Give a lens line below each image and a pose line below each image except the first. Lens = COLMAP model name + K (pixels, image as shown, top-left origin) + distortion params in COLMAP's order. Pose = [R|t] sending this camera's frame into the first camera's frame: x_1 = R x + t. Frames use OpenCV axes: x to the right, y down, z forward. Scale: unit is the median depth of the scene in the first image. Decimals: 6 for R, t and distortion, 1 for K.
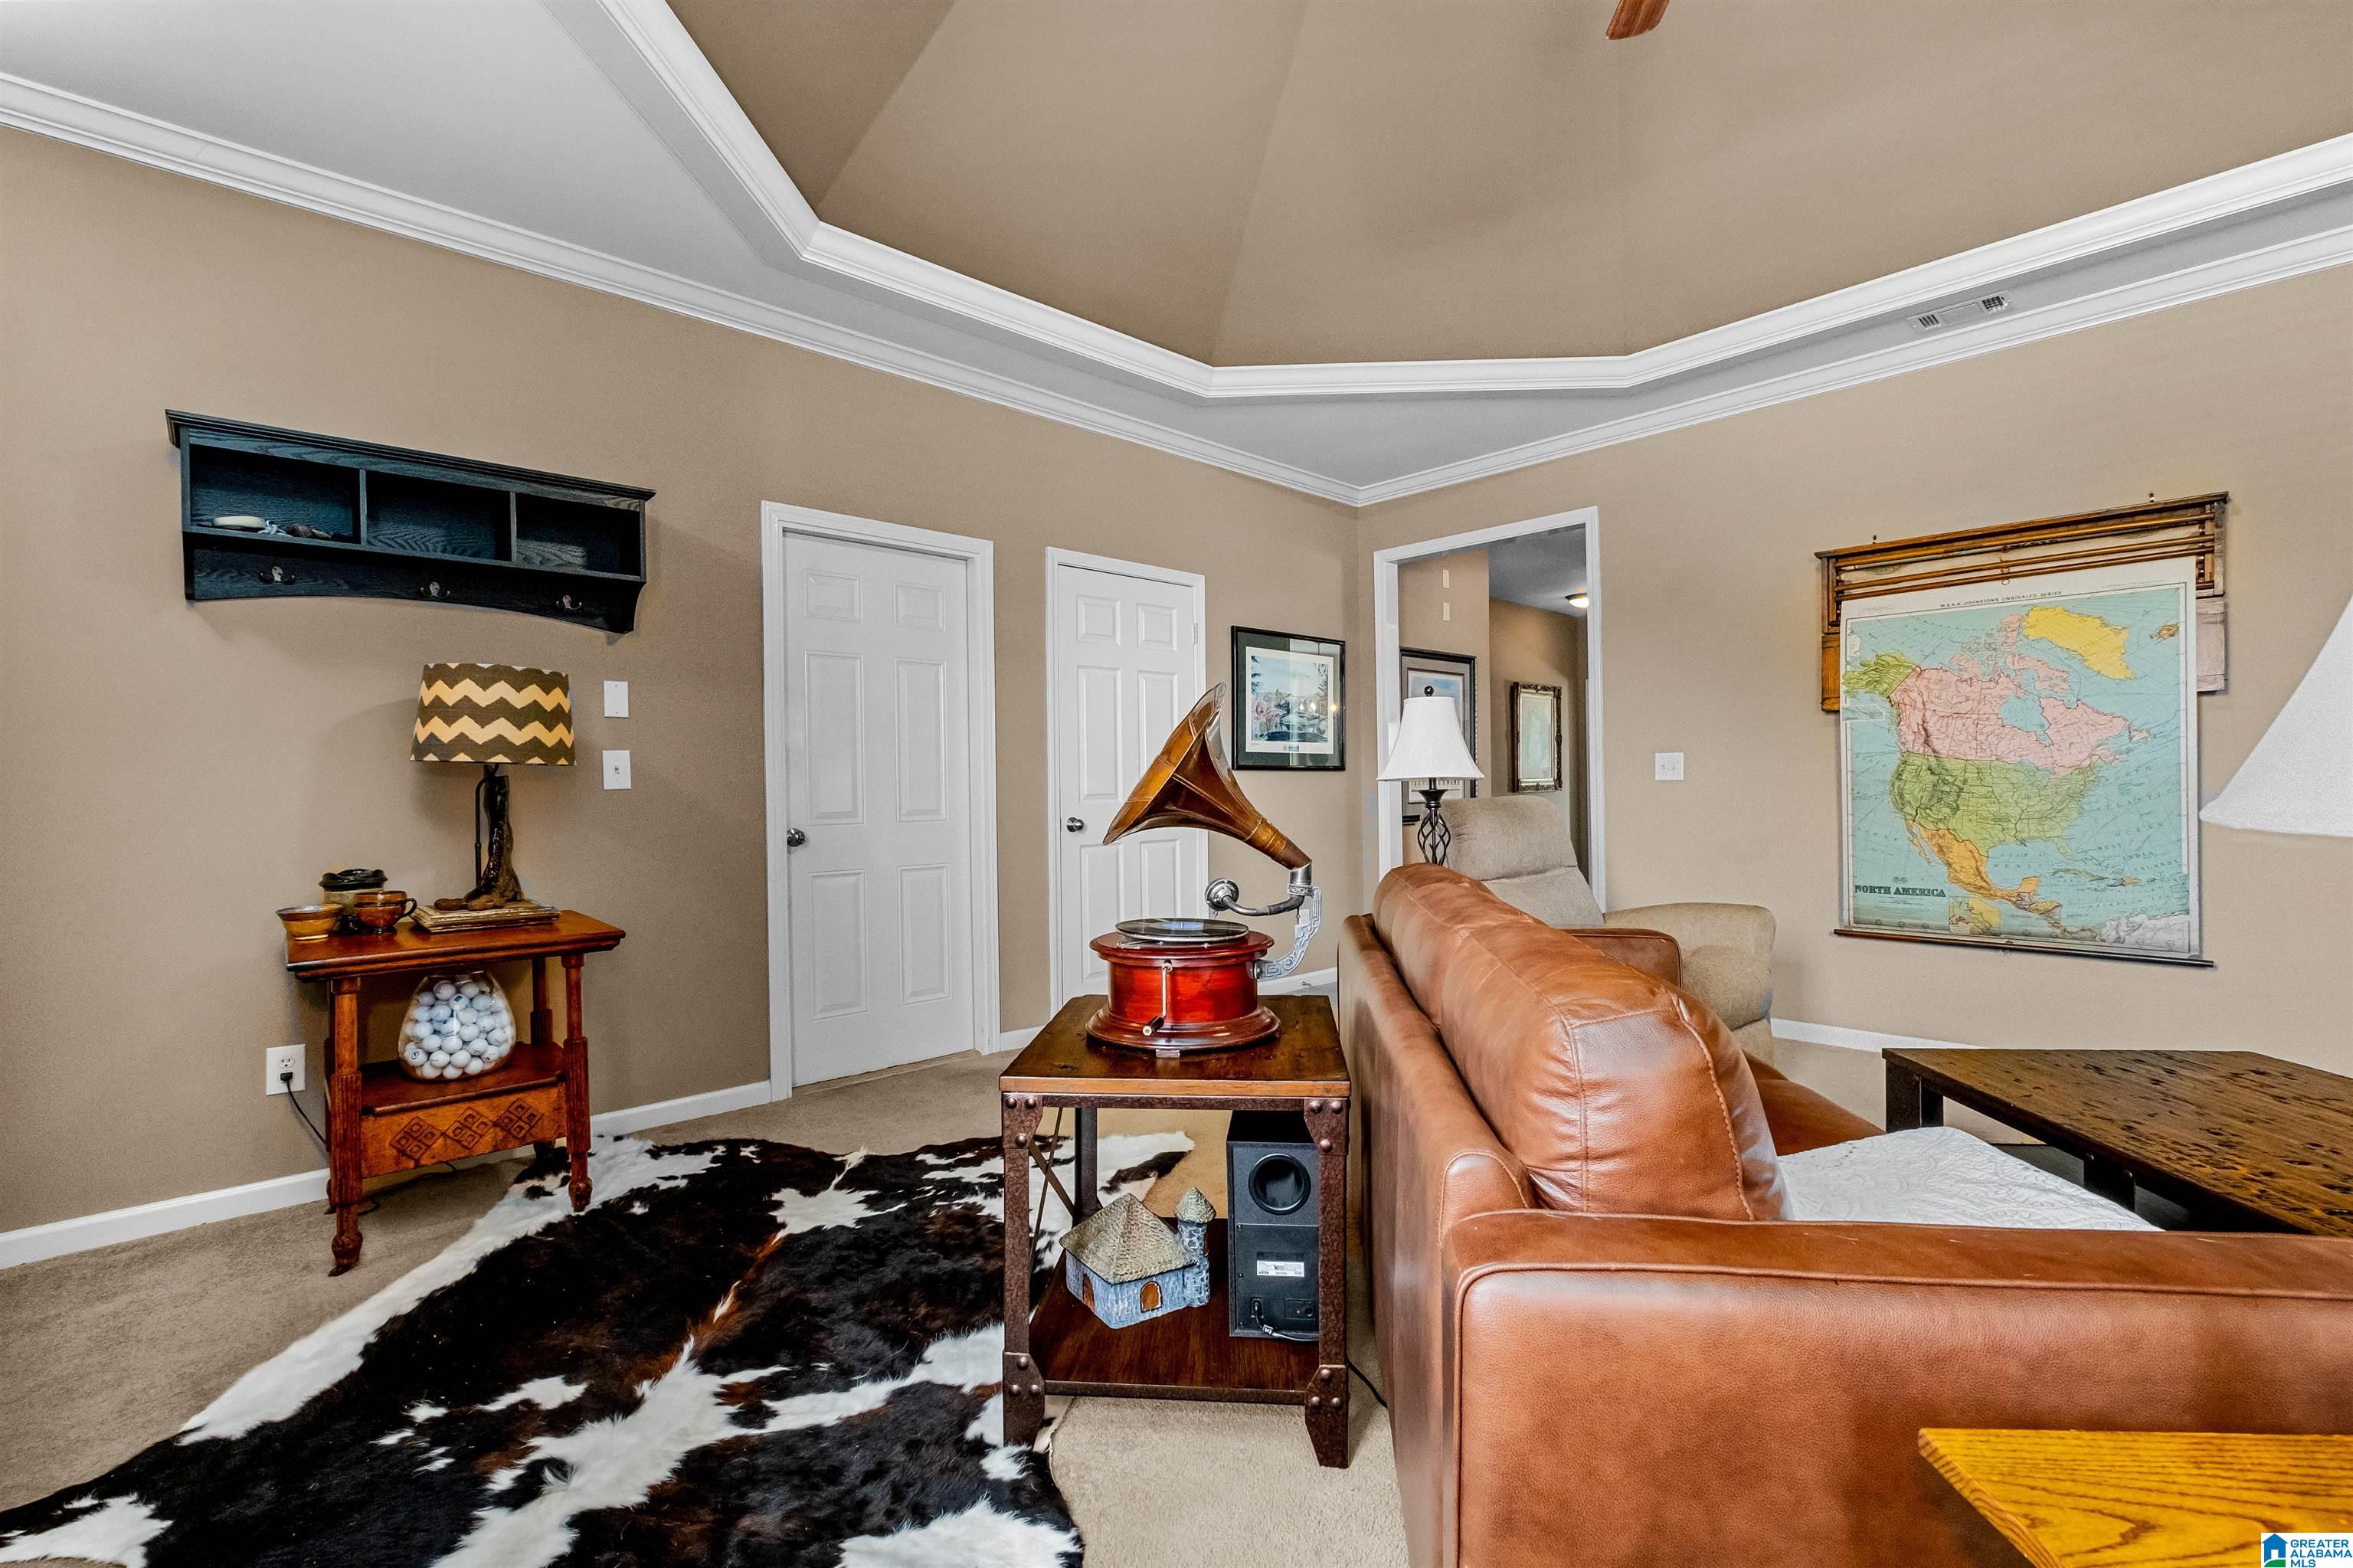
lens RADIAL K [[1028.2, 0, 1184.9], [0, 1028.2, 783.7], [0, 0, 1]] dist [-0.004801, -0.000193]
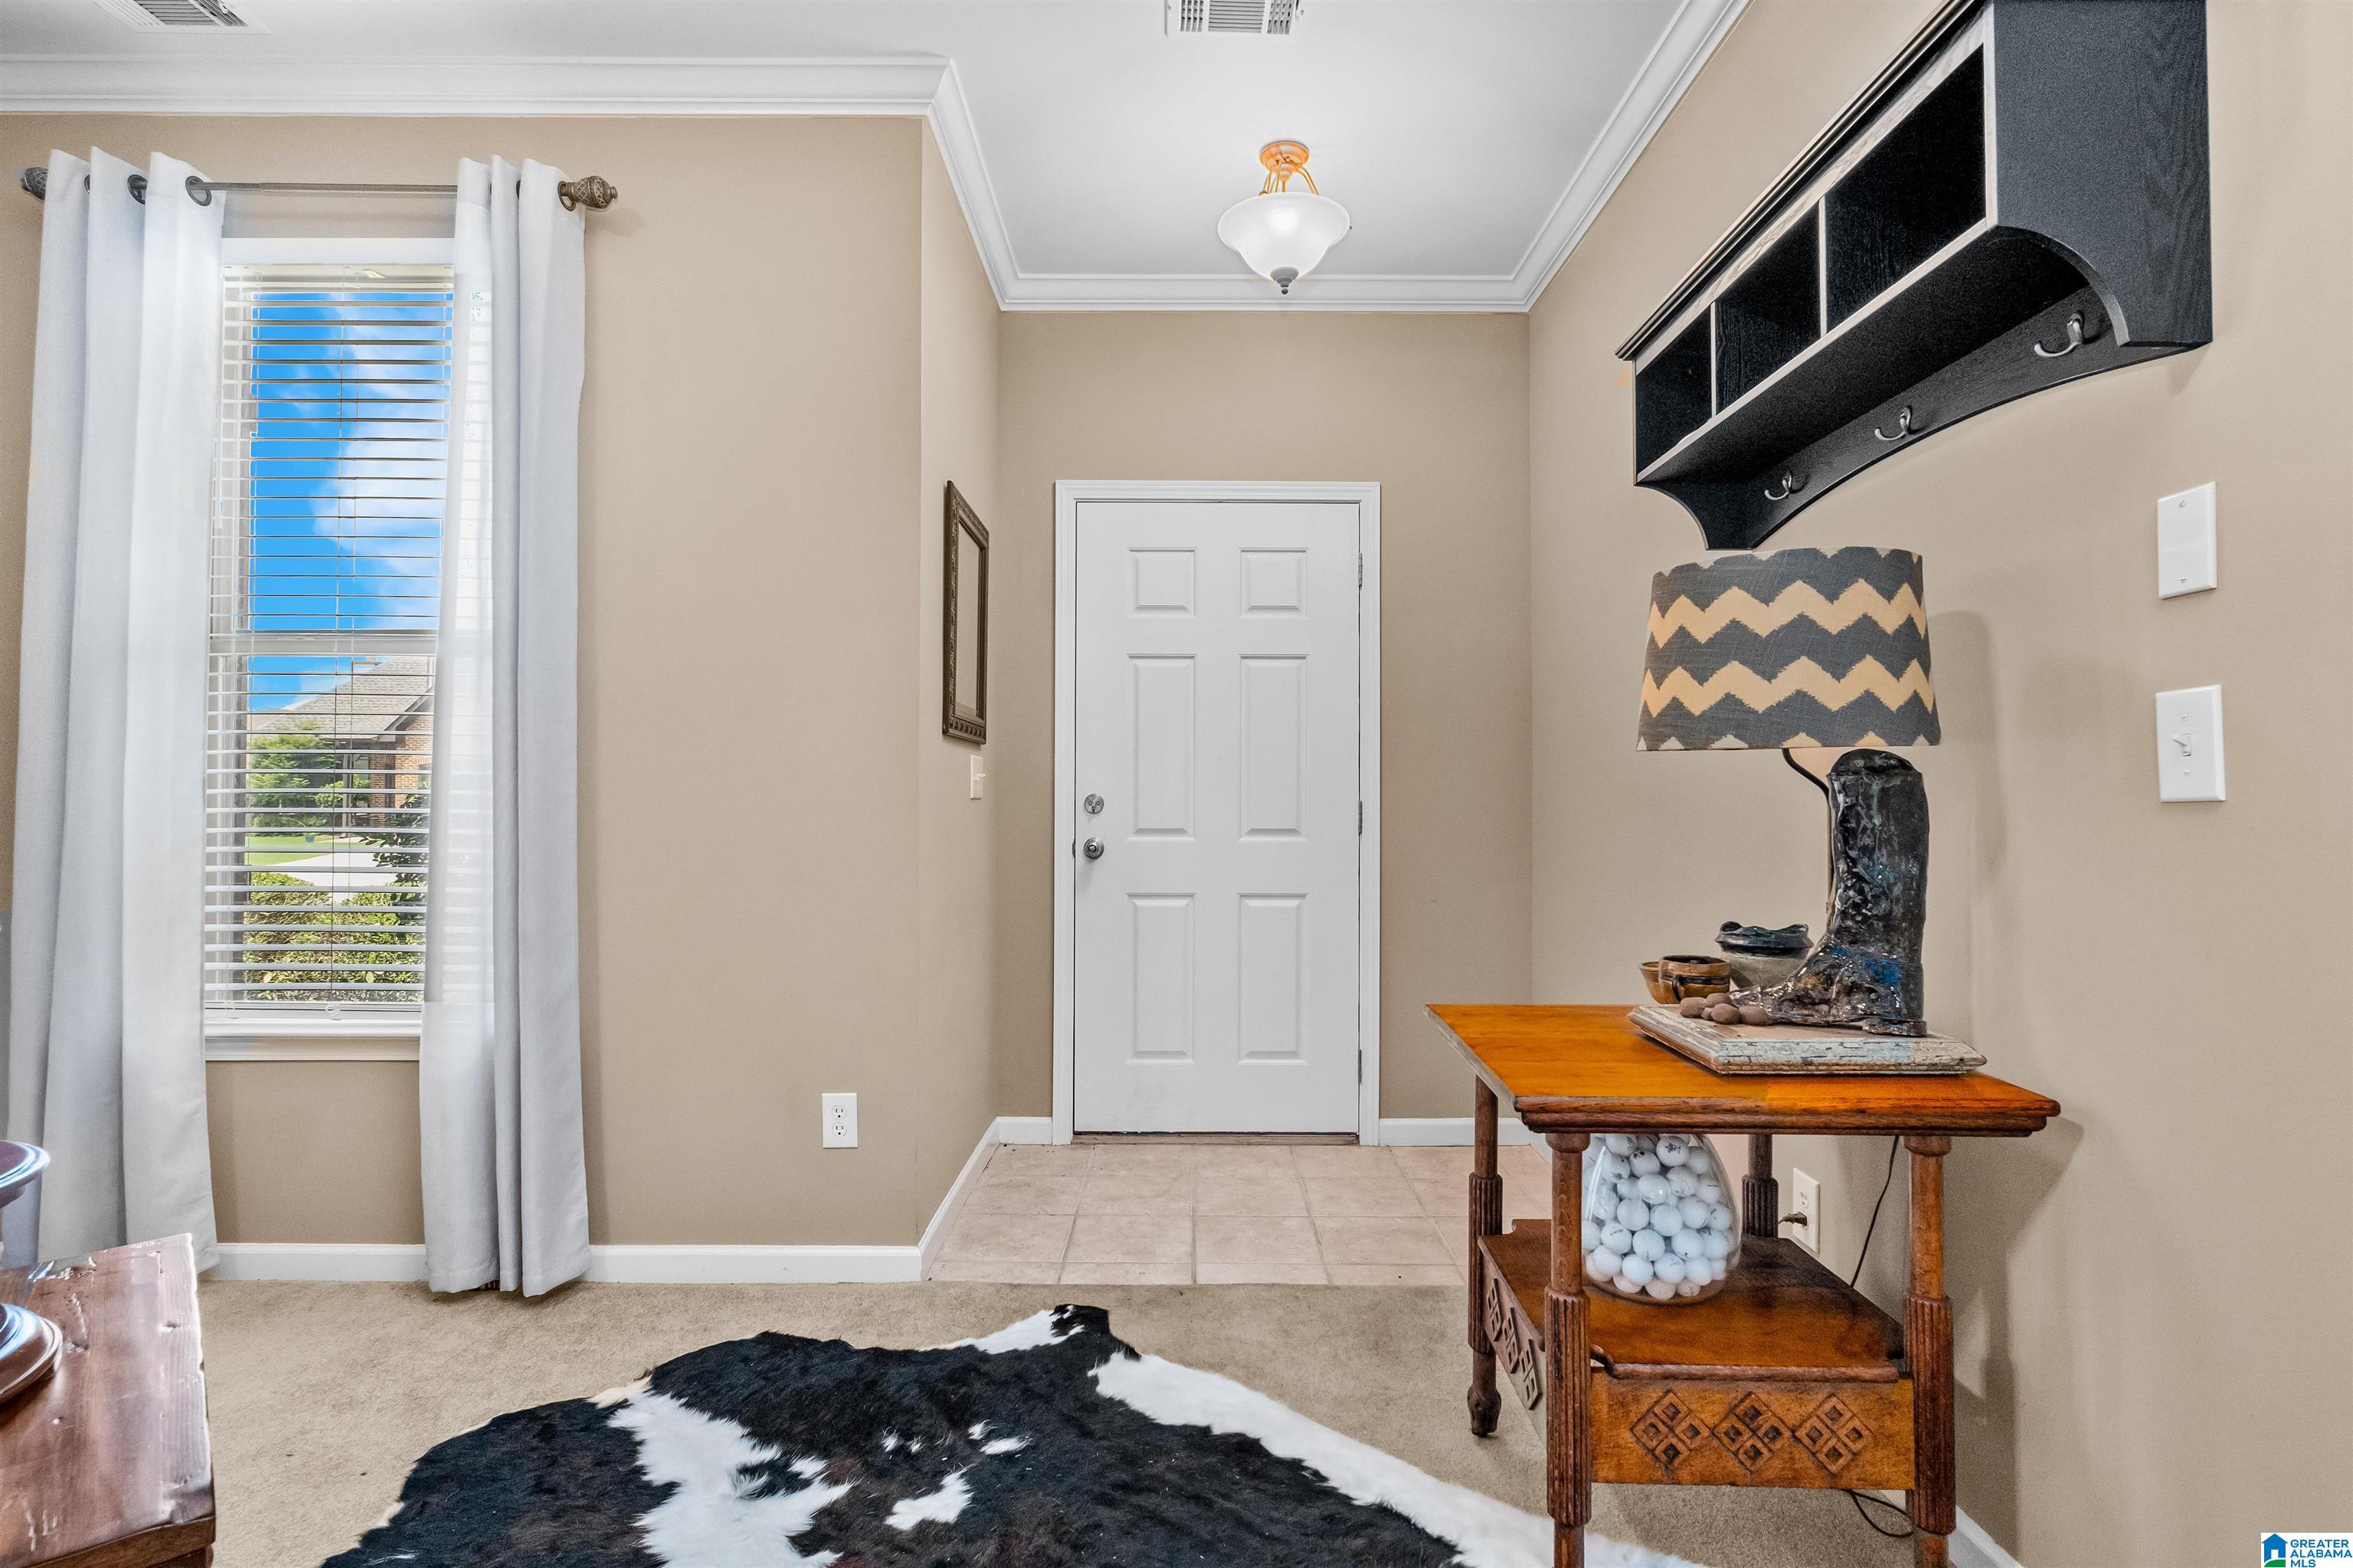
lens RADIAL K [[1180.5, 0, 1188.2], [0, 1180.5, 767.7], [0, 0, 1]] dist [0.000503, 0.000937]
pose [[-0.676951, -0.014234, -0.735891, -0.028883], [-0.004283, 0.999872, -0.015400, 0.001044], [0.736016, -0.007273, -0.676925, 1.235496]]
